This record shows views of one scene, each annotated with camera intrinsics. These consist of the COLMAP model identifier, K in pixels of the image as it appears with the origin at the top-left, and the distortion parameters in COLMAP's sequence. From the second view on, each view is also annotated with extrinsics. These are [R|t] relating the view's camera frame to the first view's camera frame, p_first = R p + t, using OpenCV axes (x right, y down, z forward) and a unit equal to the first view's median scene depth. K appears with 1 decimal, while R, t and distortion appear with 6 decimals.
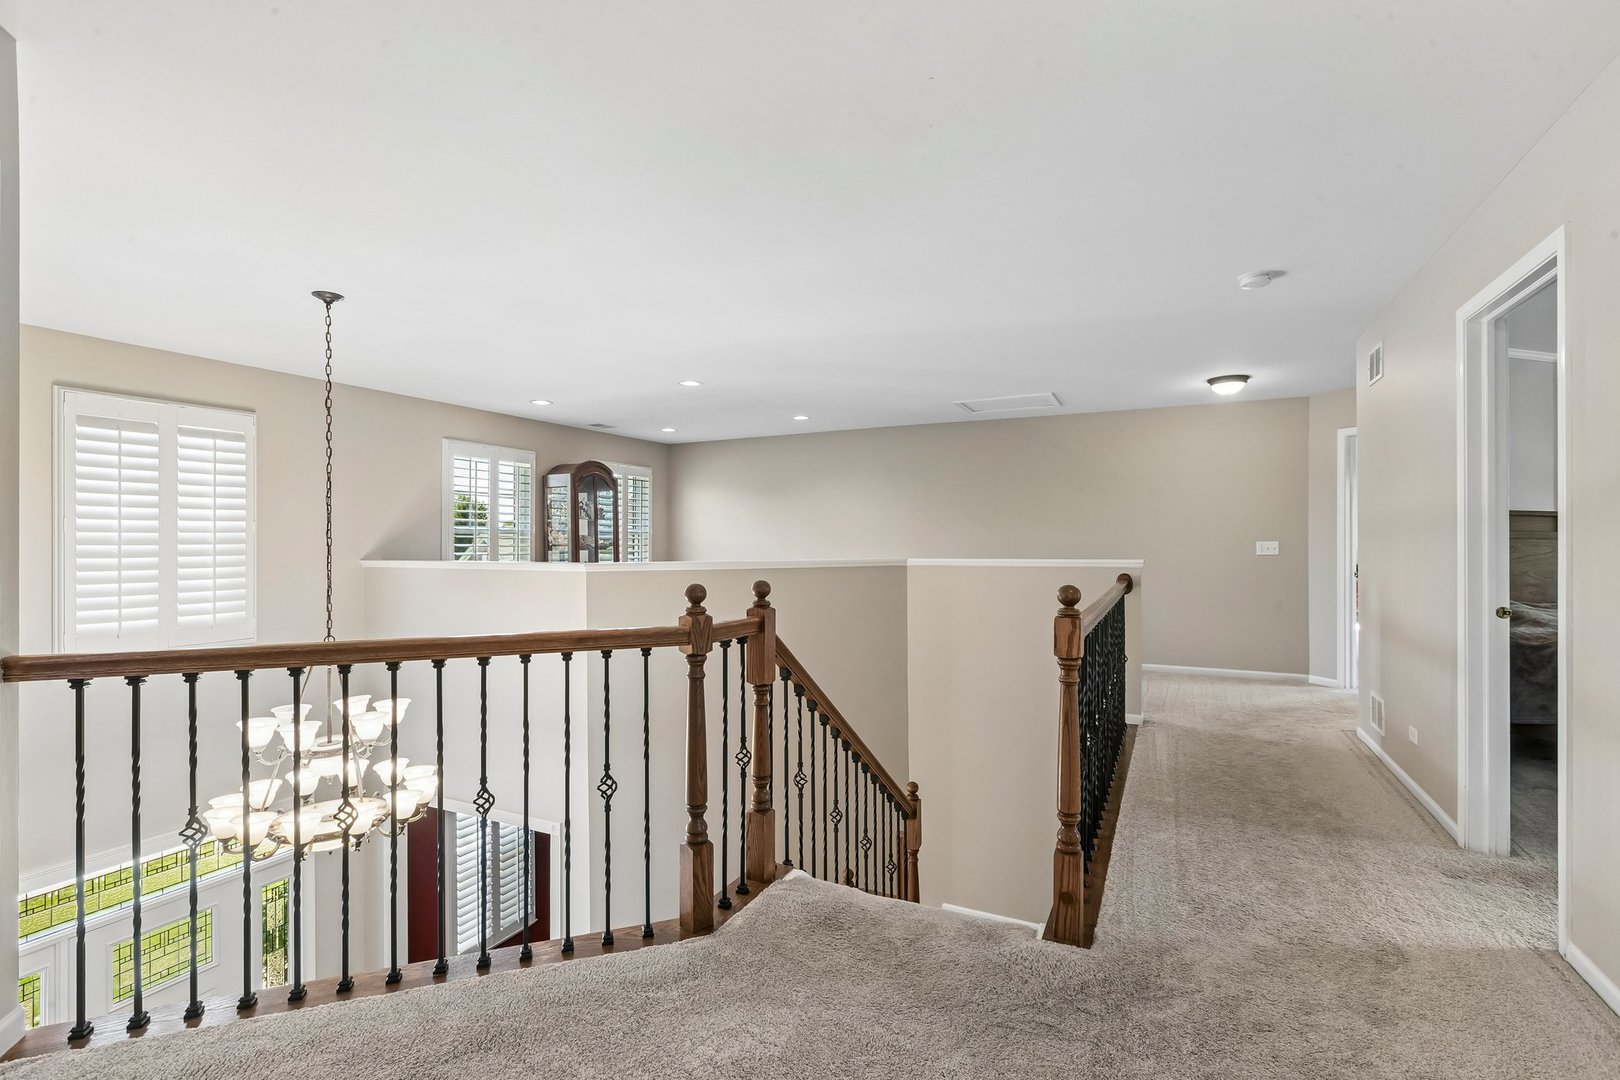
lens RADIAL K [[733.3, 0, 810.0], [0, 733.3, 540.0], [0, 0, 1]] dist [-0.000291, -0.000054]
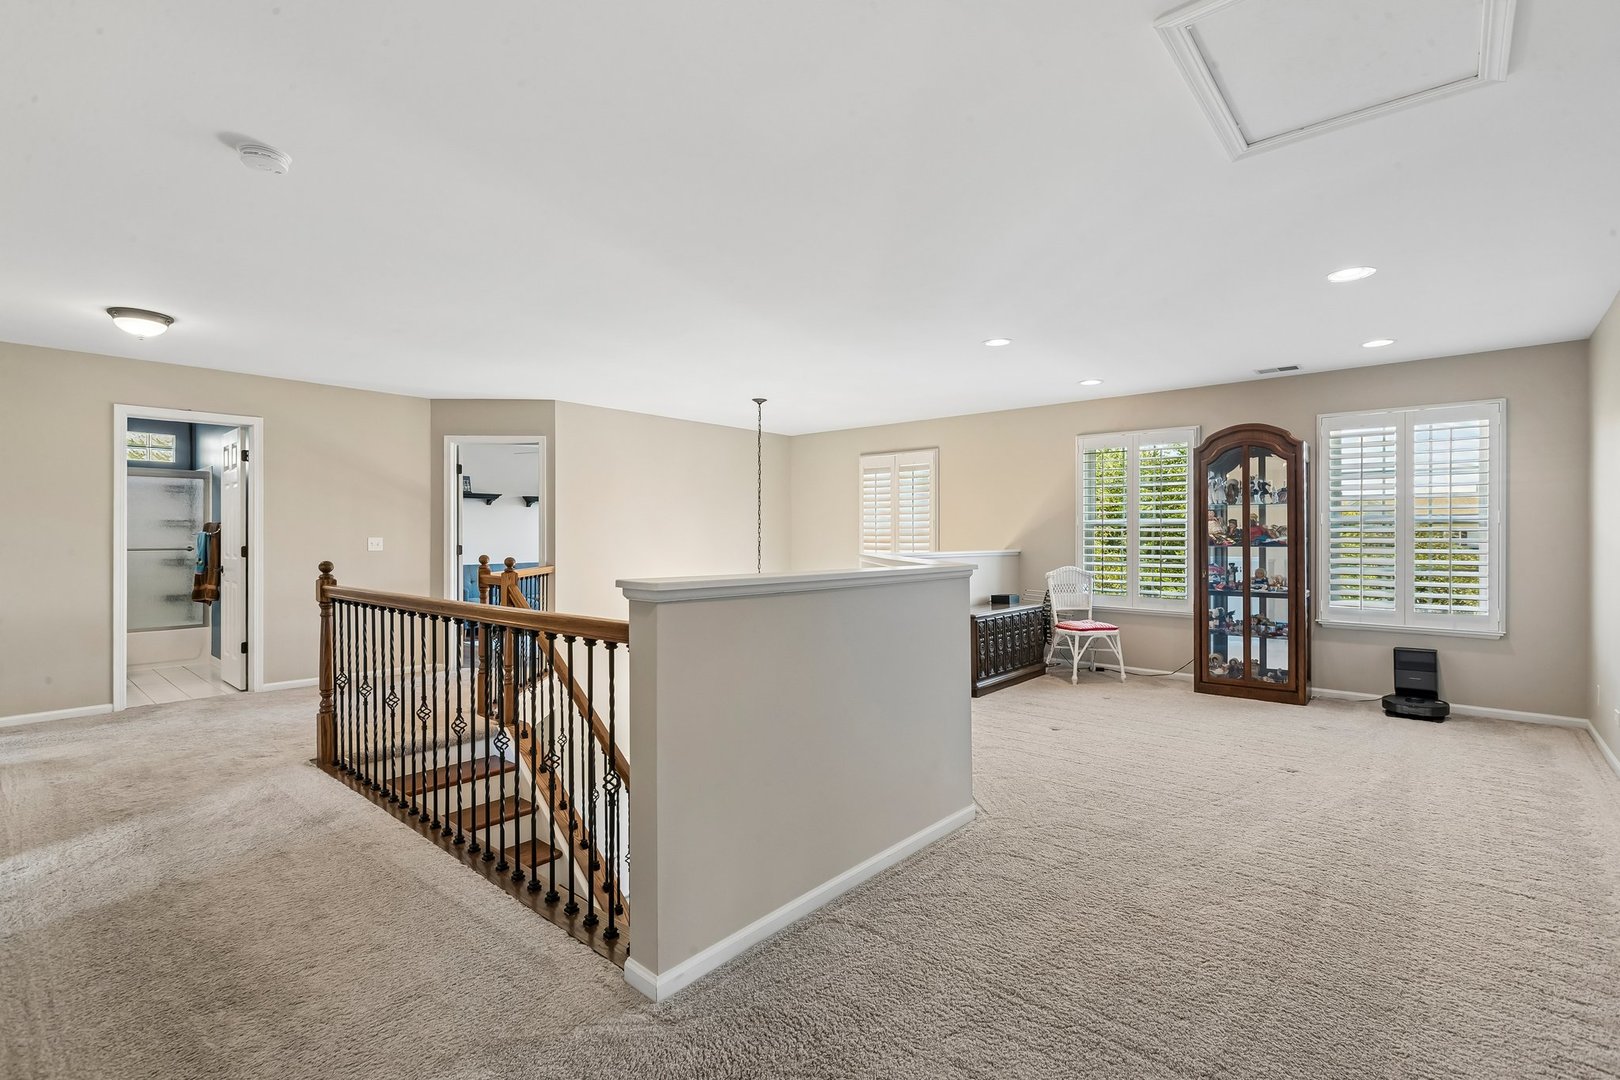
lens RADIAL K [[733.3, 0, 810.0], [0, 733.3, 540.0], [0, 0, 1]] dist [-0.000291, -0.000054]
pose [[-0.255950, 0.001046, -0.966689, 0.600783], [-0.003861, 0.999990, 0.002104, 0.010593], [0.966682, 0.004271, -0.255943, 0.869817]]
